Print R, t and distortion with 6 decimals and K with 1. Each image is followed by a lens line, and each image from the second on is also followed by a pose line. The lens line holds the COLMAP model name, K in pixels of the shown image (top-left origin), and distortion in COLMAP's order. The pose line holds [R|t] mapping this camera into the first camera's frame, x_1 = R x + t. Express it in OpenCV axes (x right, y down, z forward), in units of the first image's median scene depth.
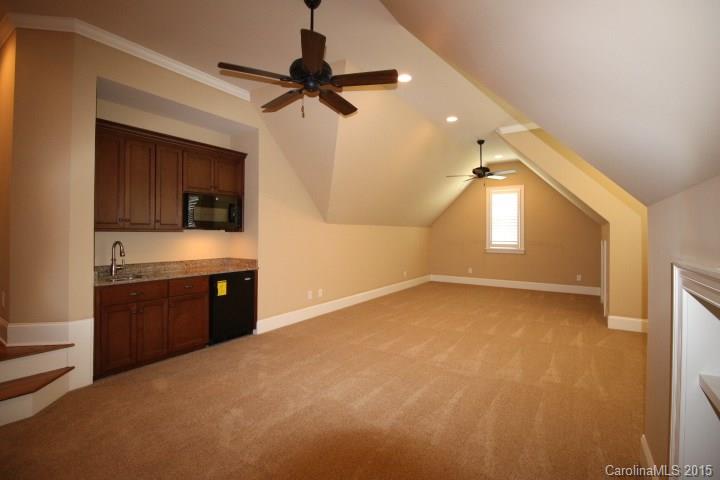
lens RADIAL K [[336.8, 0, 362.6], [0, 336.8, 233.6], [0, 0, 1]] dist [-0.003568, -0.001468]
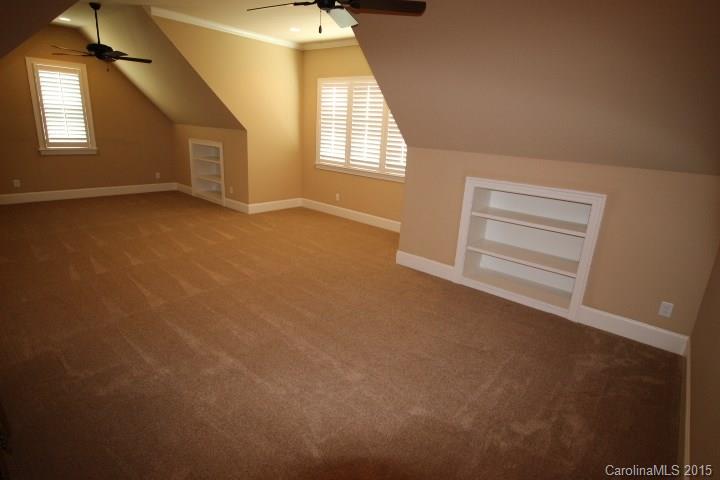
lens RADIAL K [[379.7, 0, 360.0], [0, 379.7, 240.0], [0, 0, 1]] dist [-0.001153, -0.000363]
pose [[0.108297, -0.289790, 0.950943, -0.397865], [-0.056396, 0.953238, 0.296912, -0.052108], [-0.992518, -0.085784, 0.086890, 0.254856]]
